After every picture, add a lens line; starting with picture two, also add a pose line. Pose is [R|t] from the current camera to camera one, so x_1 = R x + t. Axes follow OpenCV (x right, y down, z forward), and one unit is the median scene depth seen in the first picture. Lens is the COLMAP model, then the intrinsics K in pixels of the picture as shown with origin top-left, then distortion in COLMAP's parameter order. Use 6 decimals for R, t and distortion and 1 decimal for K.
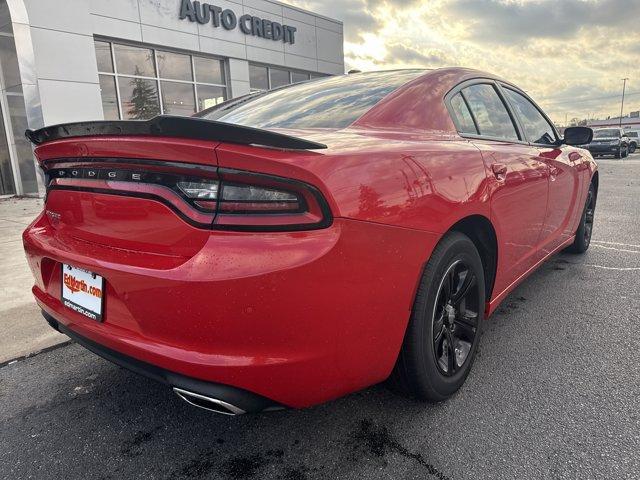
lens RADIAL K [[452.9, 0, 295.7], [0, 452.9, 252.2], [0, 0, 1]] dist [-0.004350, -0.003104]
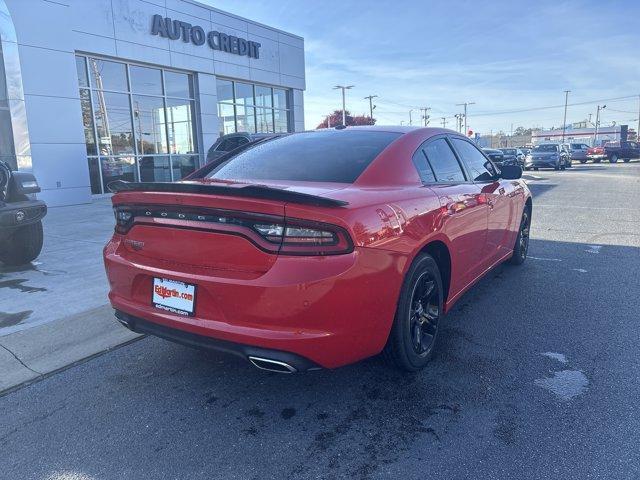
lens RADIAL K [[487.4, 0, 315.2], [0, 487.4, 237.8], [0, 0, 1]] dist [0.044627, -0.045709]
pose [[0.988758, 0.005842, 0.149413, -0.067163], [0.001524, 0.998791, -0.049140, -0.005652], [-0.149519, 0.048816, 0.987553, -0.150191]]
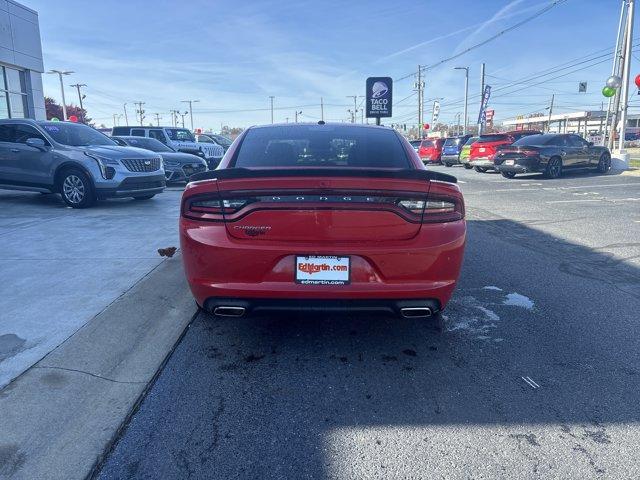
lens RADIAL K [[487.4, 0, 315.2], [0, 487.4, 237.8], [0, 0, 1]] dist [0.044627, -0.045709]
pose [[0.746927, -0.072583, 0.660933, -0.420202], [0.106258, 0.994279, -0.010892, -0.003039], [-0.656361, 0.078365, 0.750366, -0.063568]]
